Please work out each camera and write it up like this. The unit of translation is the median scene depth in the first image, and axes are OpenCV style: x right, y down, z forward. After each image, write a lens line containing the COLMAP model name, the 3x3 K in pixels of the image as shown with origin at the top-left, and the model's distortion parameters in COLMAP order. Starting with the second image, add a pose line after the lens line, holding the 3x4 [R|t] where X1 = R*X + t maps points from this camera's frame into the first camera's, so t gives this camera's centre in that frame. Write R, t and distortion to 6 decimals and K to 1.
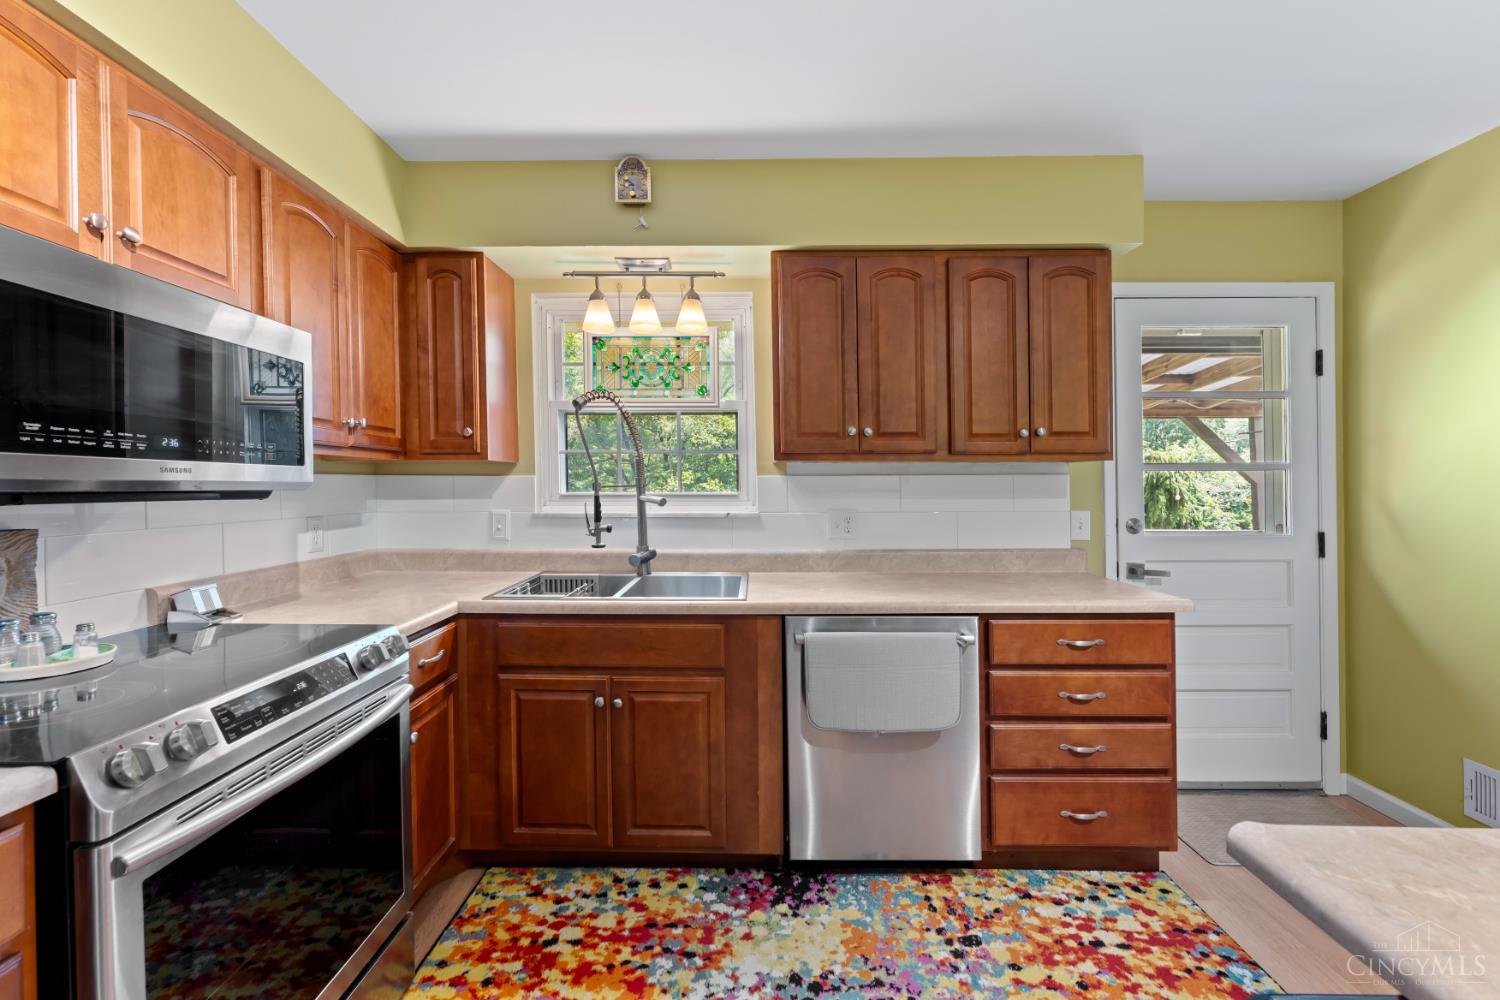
lens RADIAL K [[606.1, 0, 744.4], [0, 606.1, 483.0], [0, 0, 1]] dist [-0.000400, -0.000184]
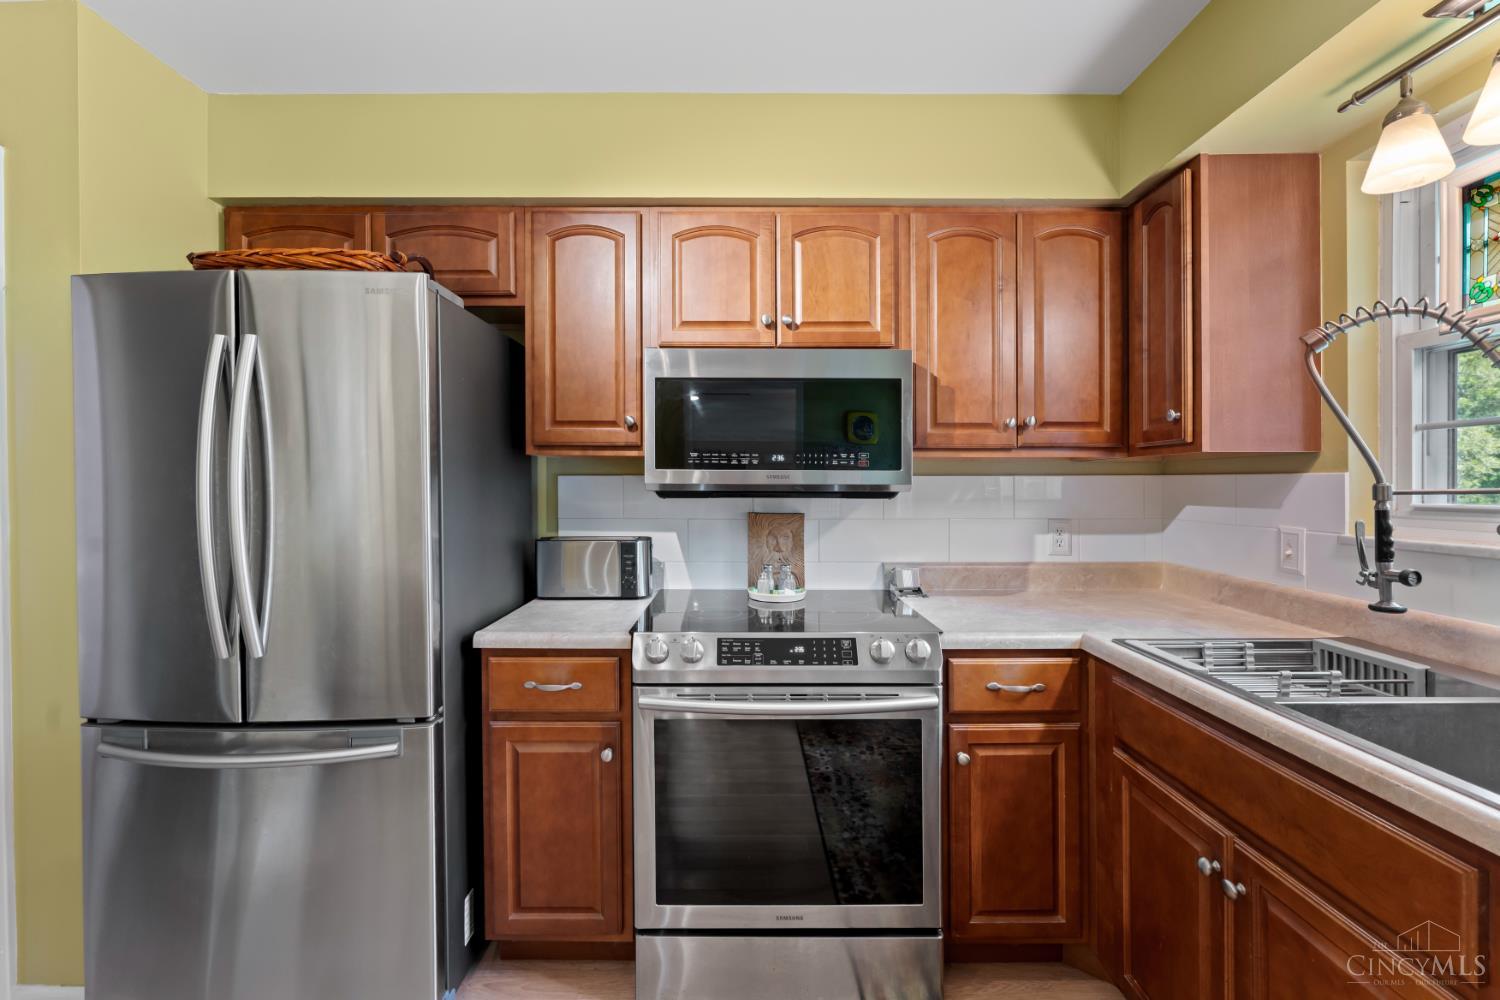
lens RADIAL K [[626.5, 0, 740.5], [0, 626.5, 485.8], [0, 0, 1]] dist [0.006621, 0.000244]
pose [[0.017313, 0.001449, -0.999849, 0.339513], [0.001893, 0.999997, 0.001482, -0.001191], [0.999848, -0.001918, 0.017310, 0.534854]]
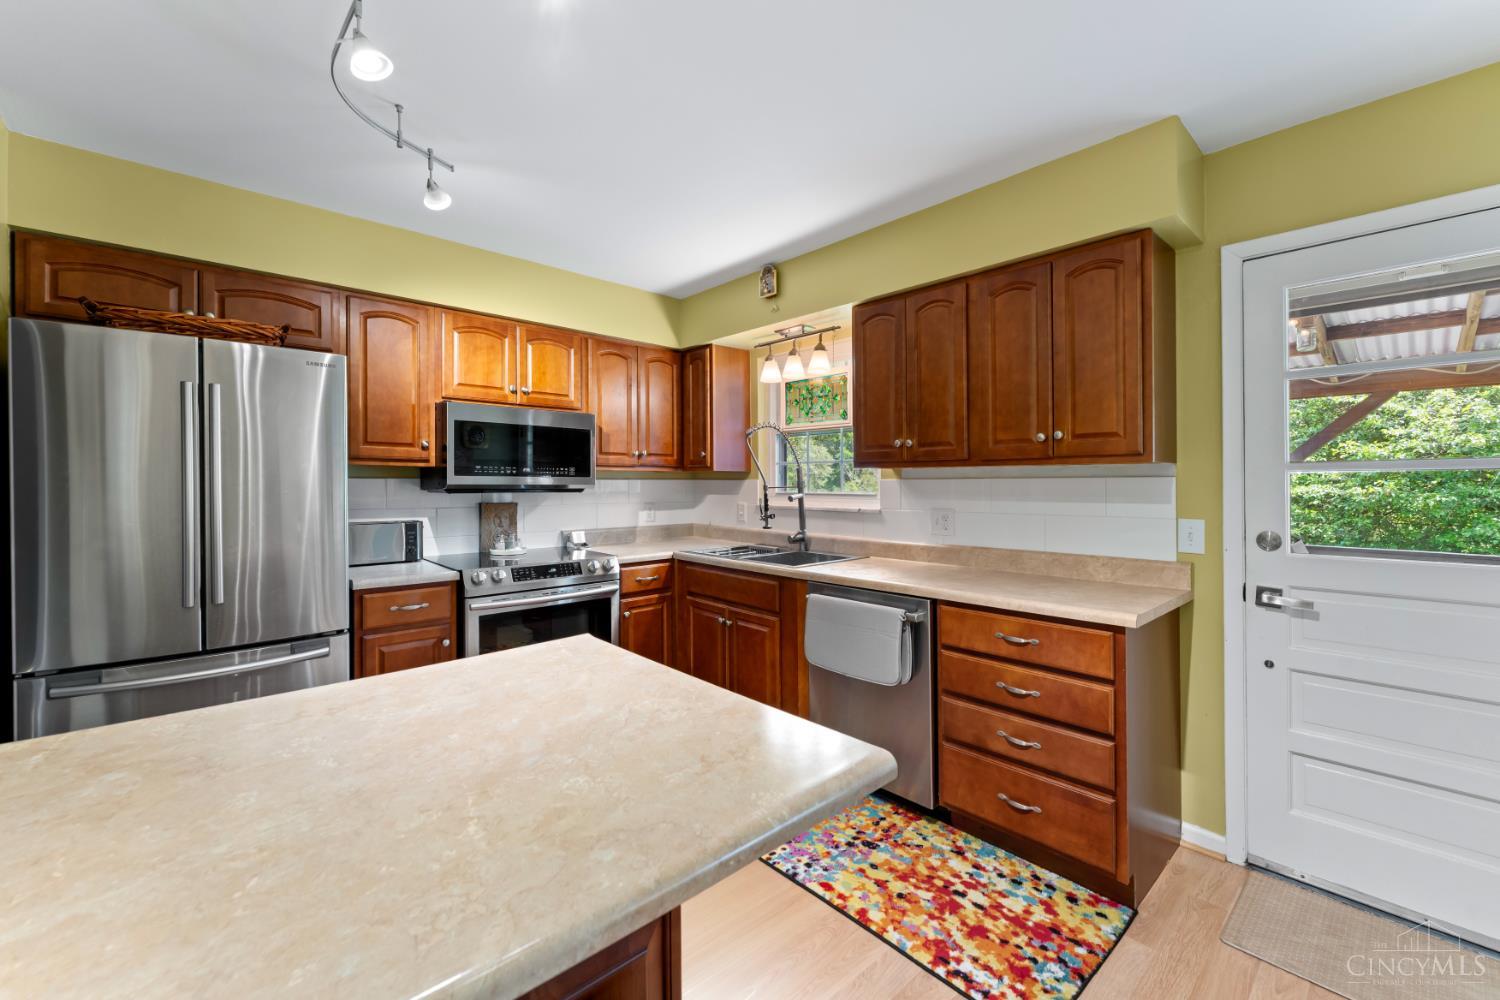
lens RADIAL K [[602.4, 0, 754.5], [0, 602.4, 479.1], [0, 0, 1]] dist [-0.001902, -0.000329]
pose [[0.694435, -0.003956, -0.719545, 0.955695], [0.000309, 0.999986, -0.005200, -0.008334], [0.719556, 0.003388, 0.694426, -0.051685]]
